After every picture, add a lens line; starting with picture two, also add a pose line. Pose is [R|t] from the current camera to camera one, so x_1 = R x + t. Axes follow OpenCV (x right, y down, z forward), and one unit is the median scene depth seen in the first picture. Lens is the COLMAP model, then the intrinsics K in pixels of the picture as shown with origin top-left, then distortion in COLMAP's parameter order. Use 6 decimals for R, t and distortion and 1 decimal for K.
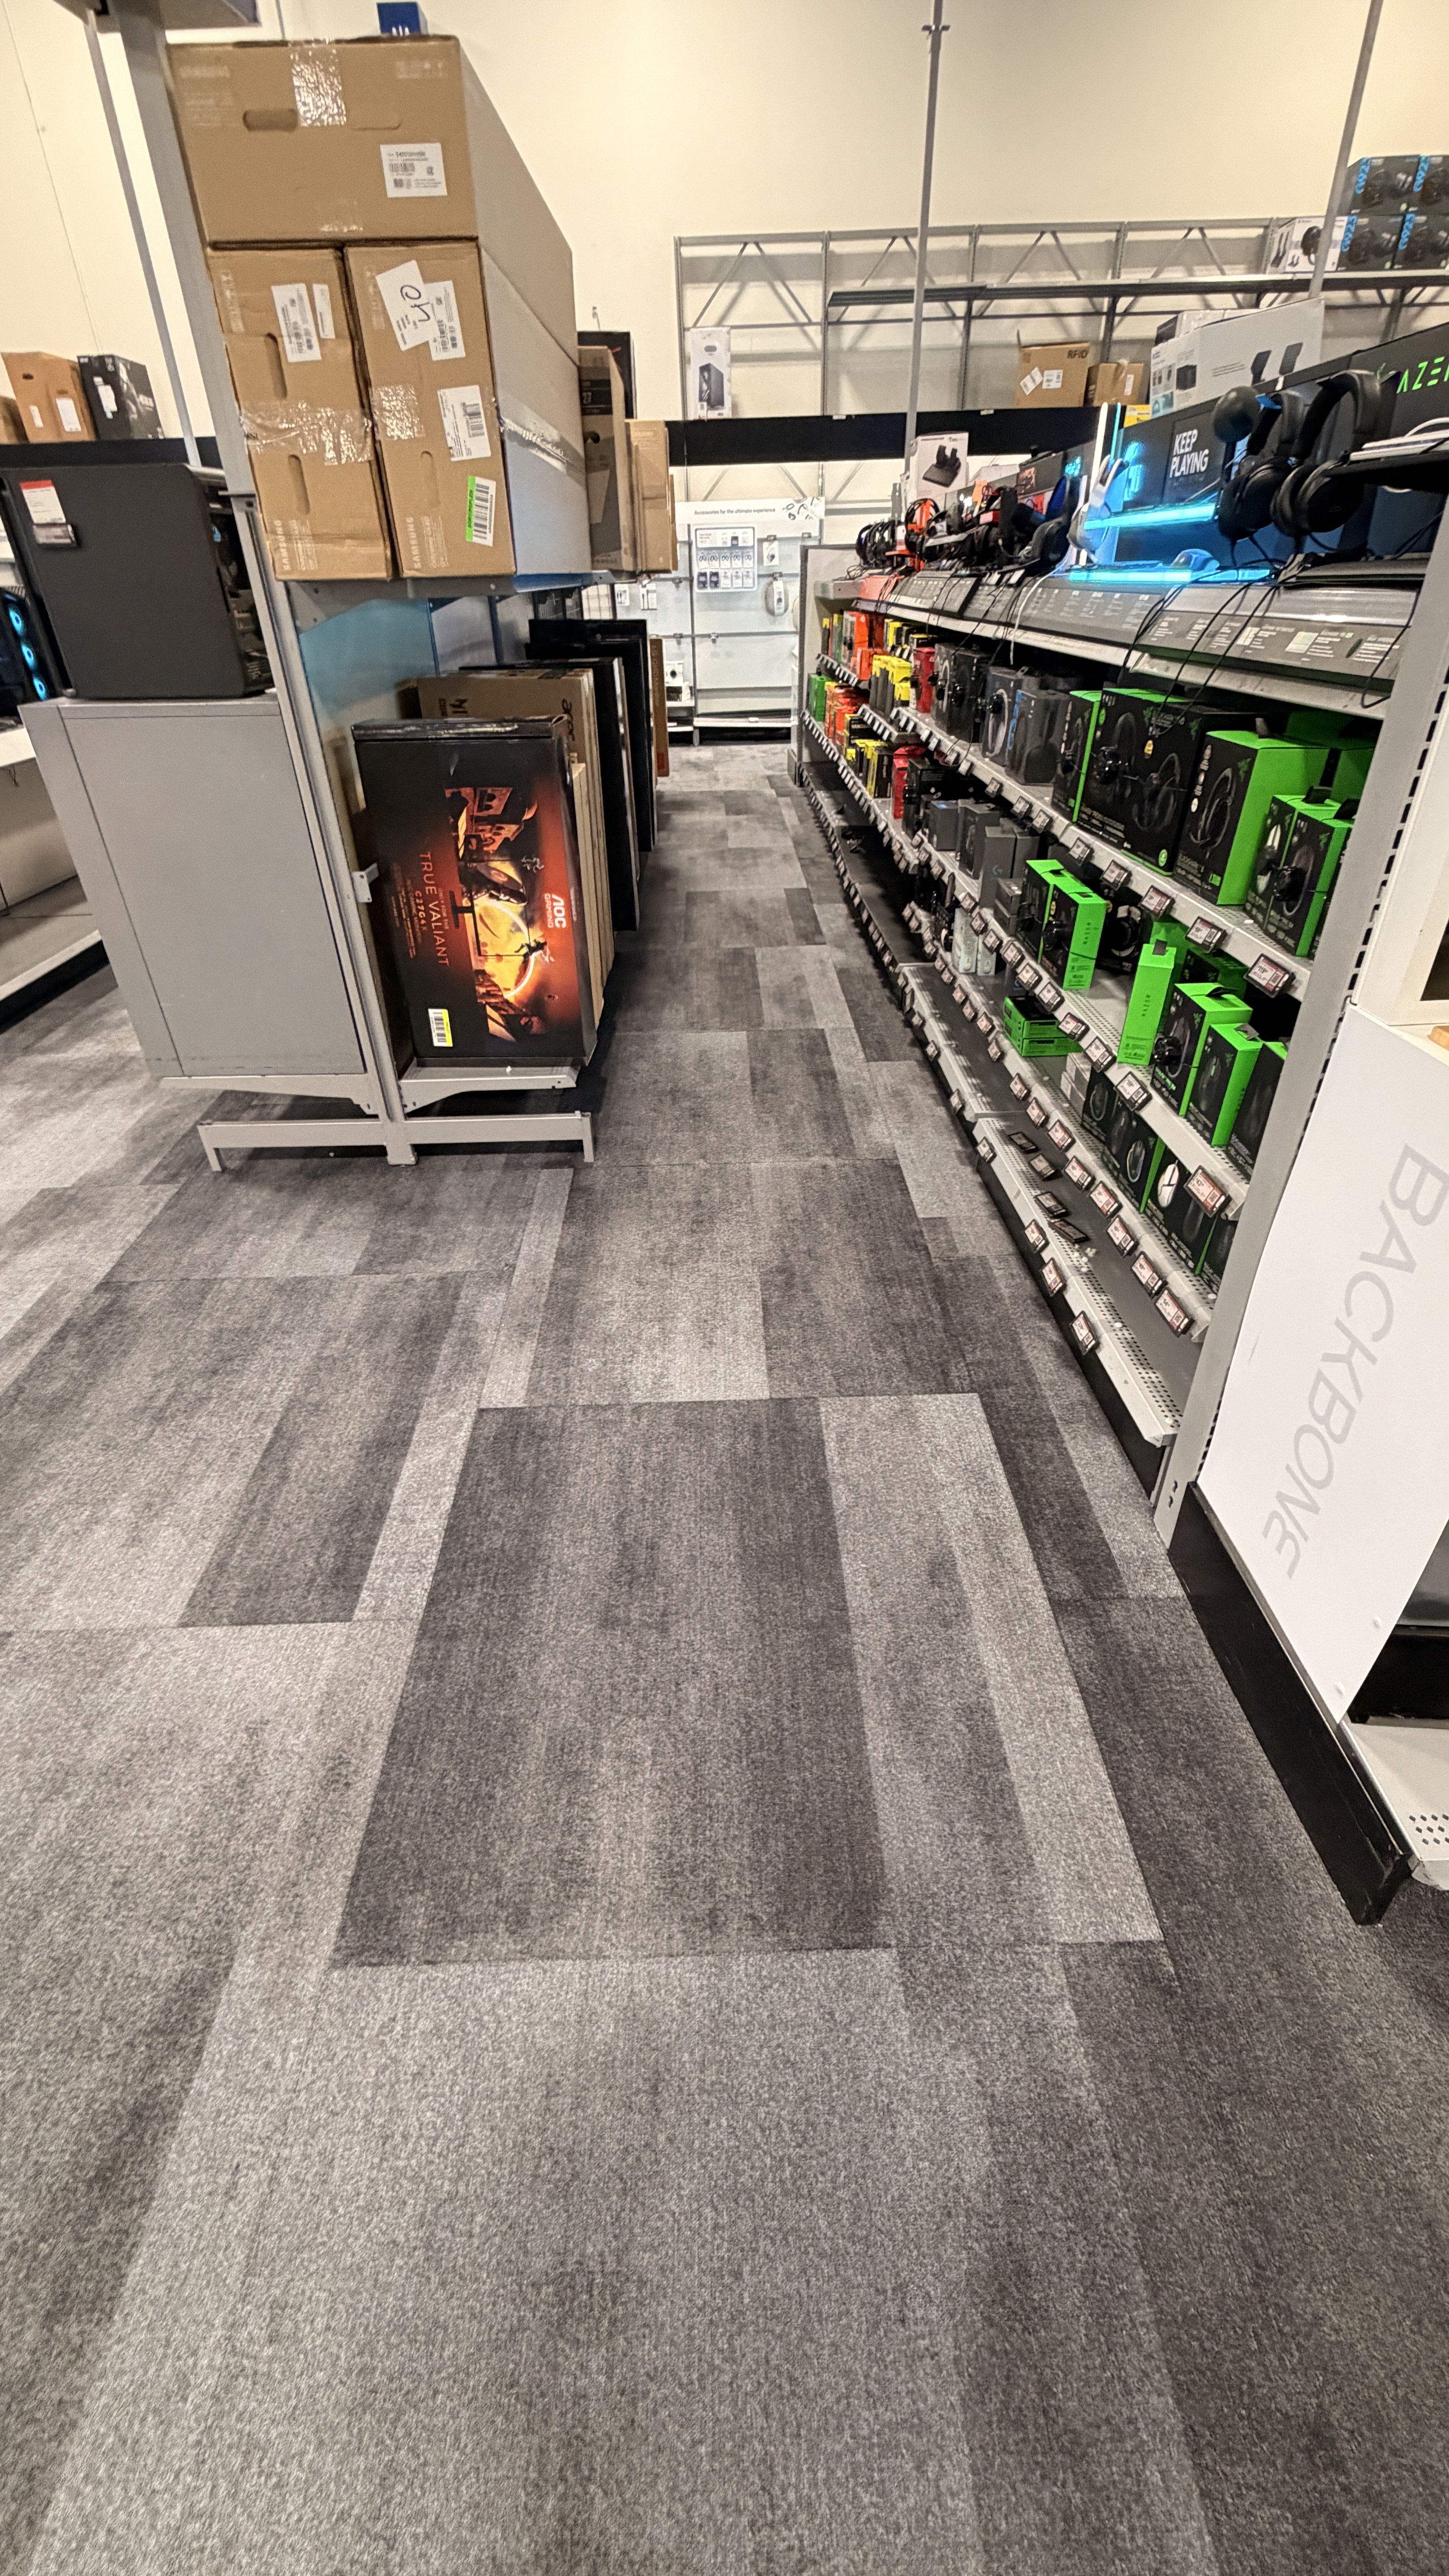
lens RADIAL K [[1046.5, 0, 720.3], [0, 1046.5, 1300.9], [0, 0, 1]] dist [0.001336, 0.000951]
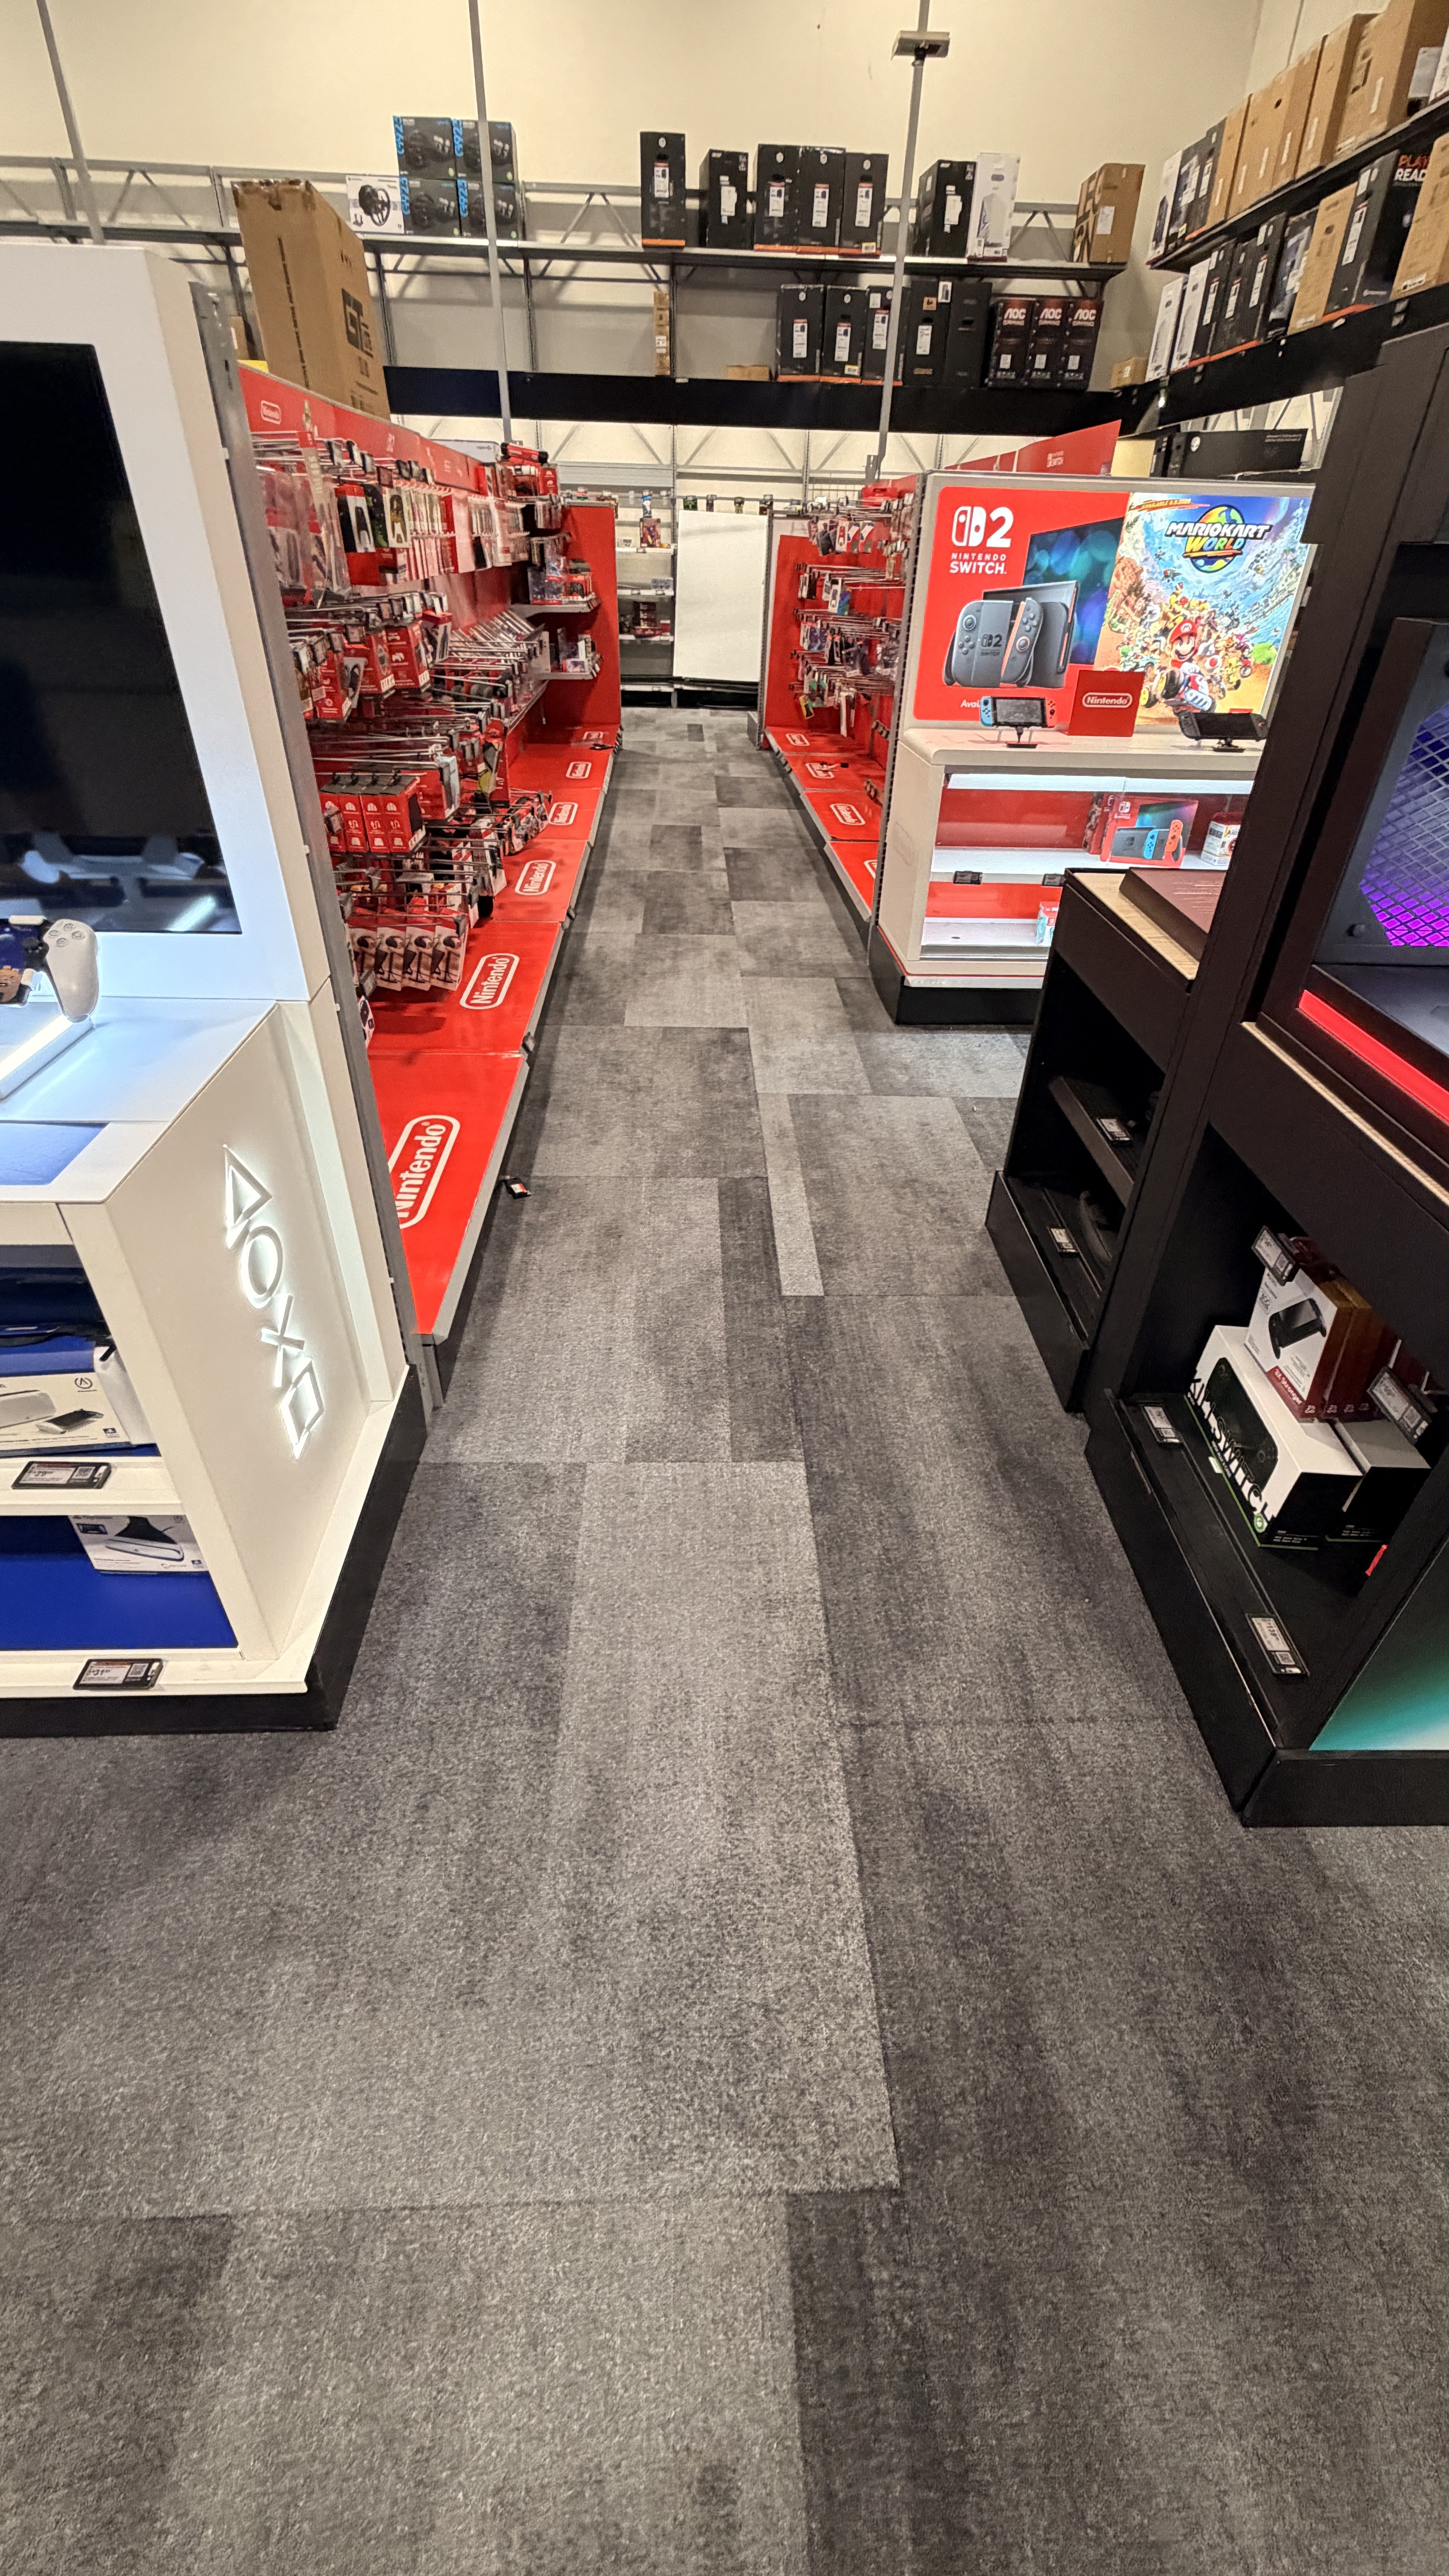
lens RADIAL K [[1046.5, 0, 726.0], [0, 1046.5, 1280.9], [0, 0, 1]] dist [0.001336, 0.000951]
pose [[0.998648, 0.034802, 0.038622, 0.836248], [-0.035235, 0.999323, 0.010572, -0.033256], [-0.038228, -0.011919, 0.999198, 0.007993]]
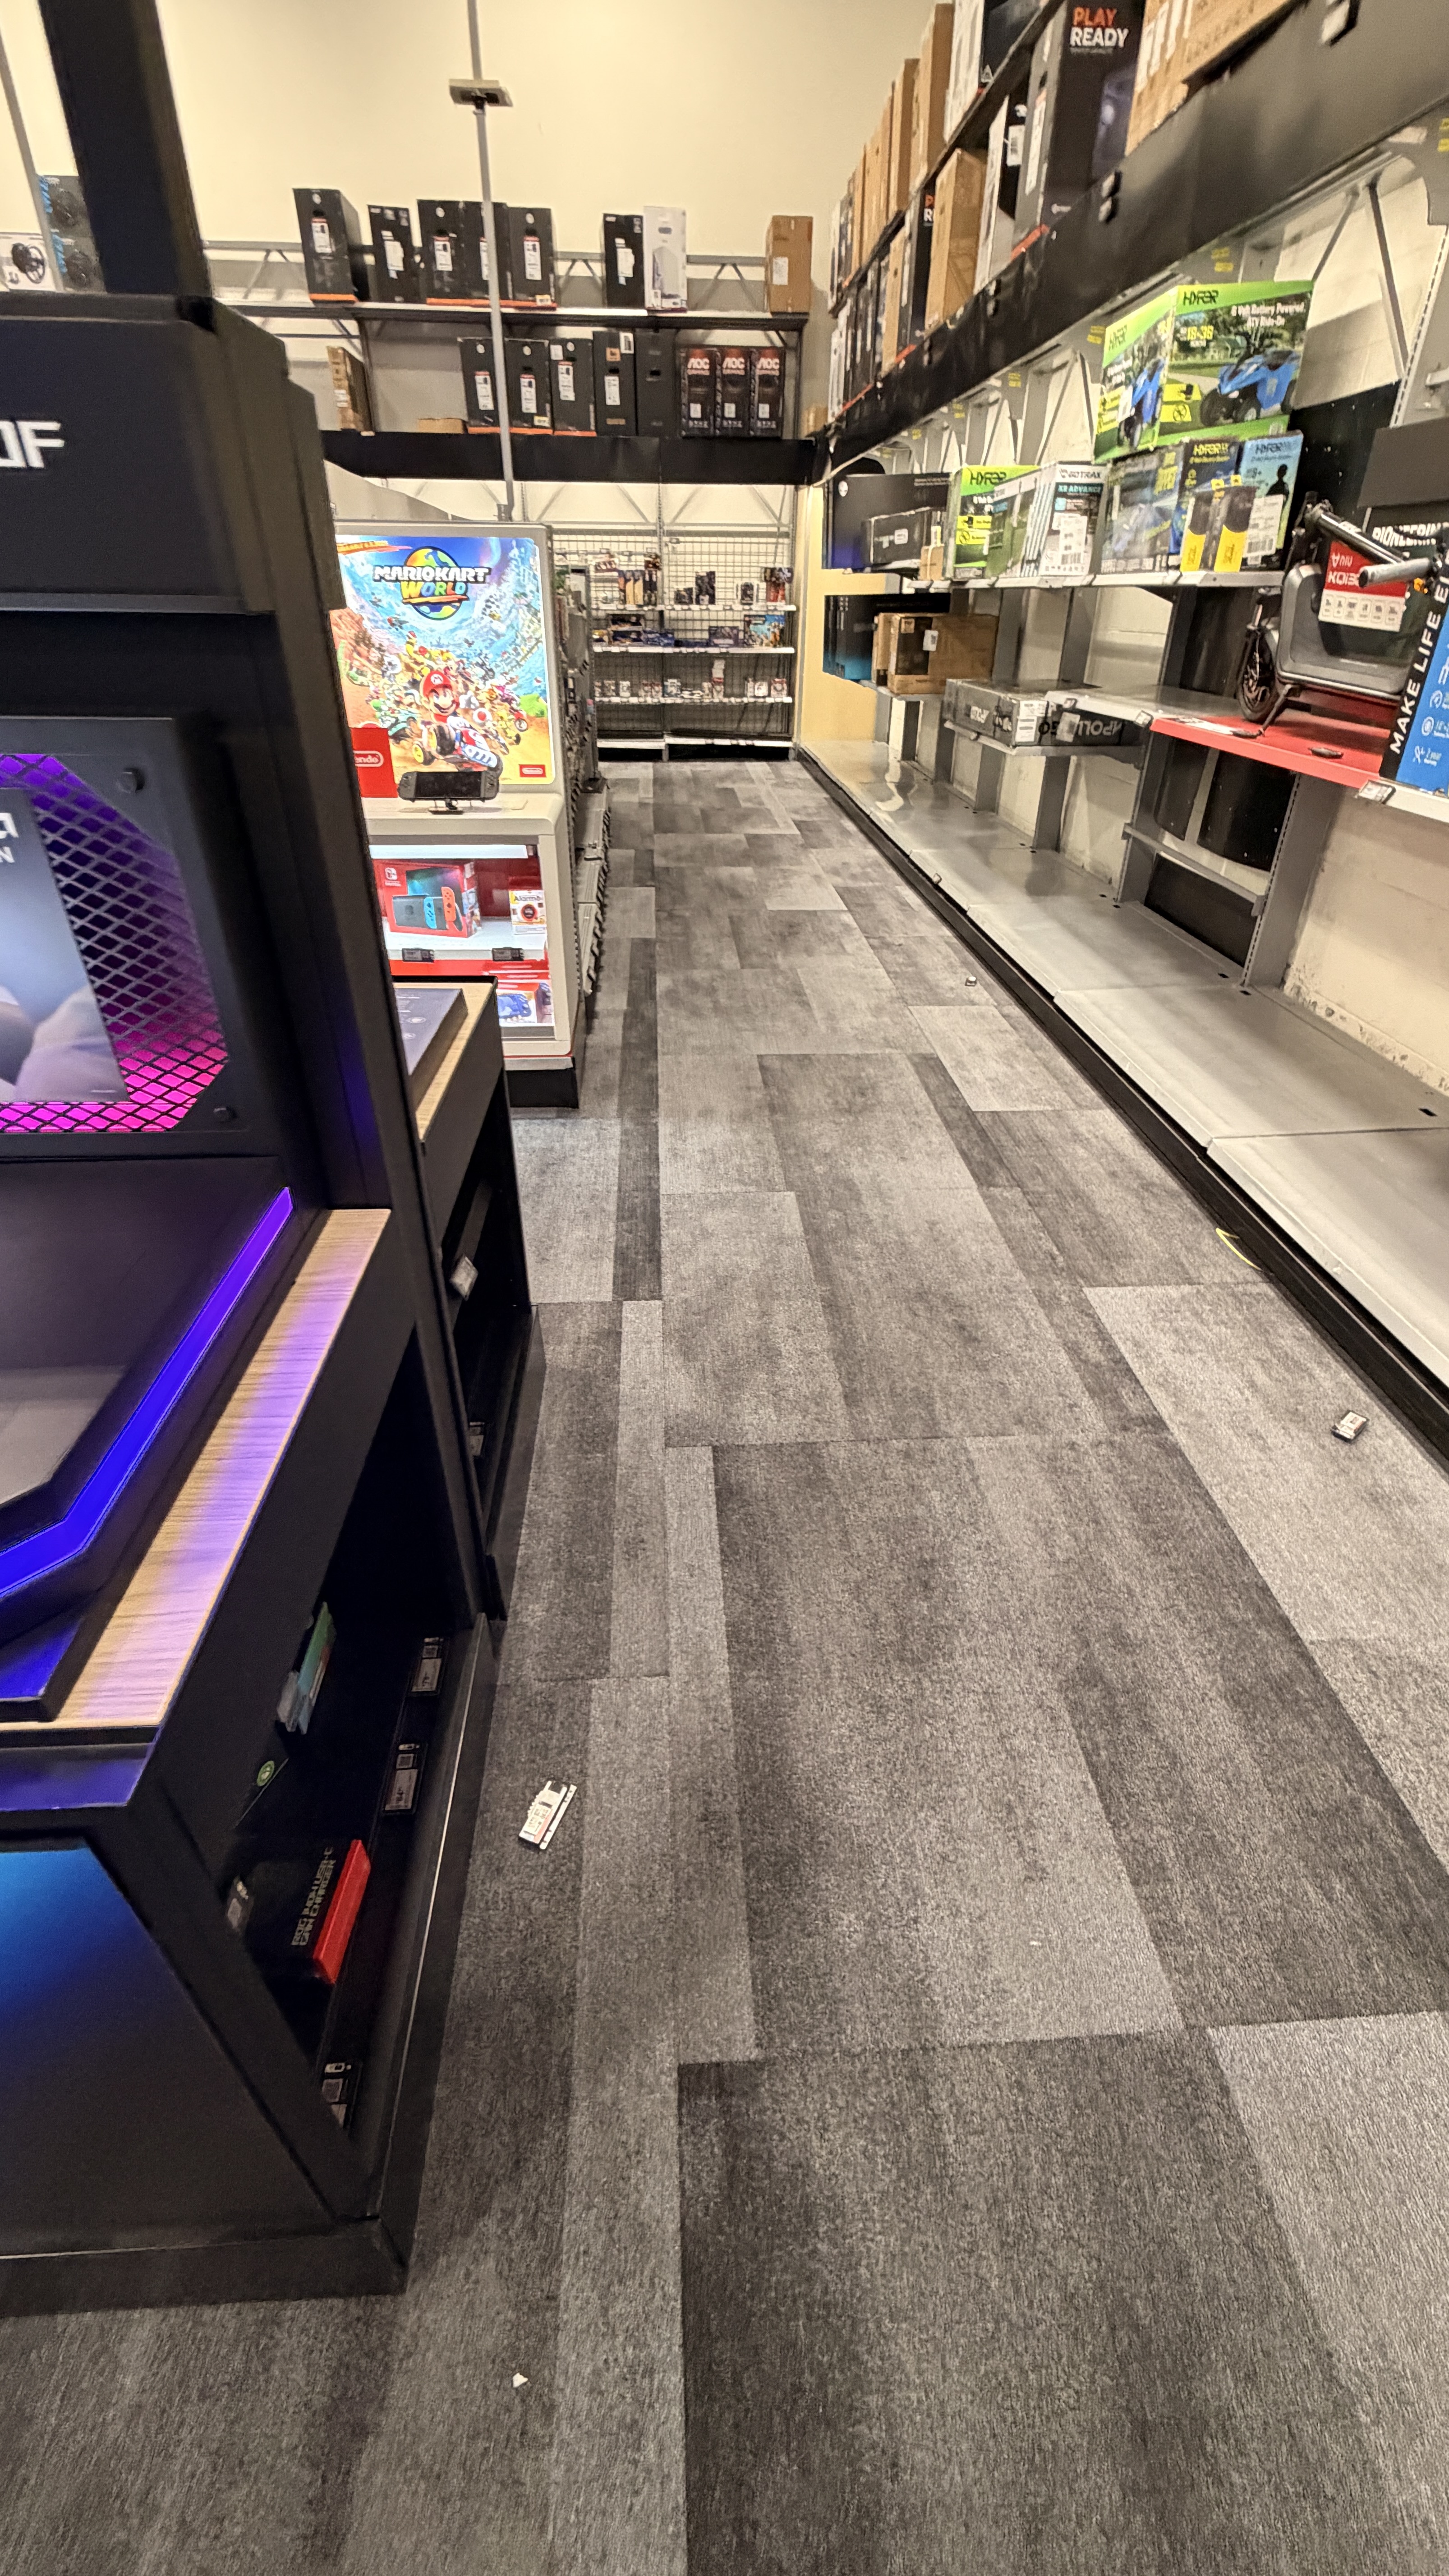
lens RADIAL K [[1046.5, 0, 728.9], [0, 1046.5, 1279.5], [0, 0, 1]] dist [0.001336, 0.000951]
pose [[0.998480, 0.007970, 0.054540, 1.086361], [-0.006688, 0.999698, -0.023658, -0.066021], [-0.054712, 0.023258, 0.998231, 0.038224]]
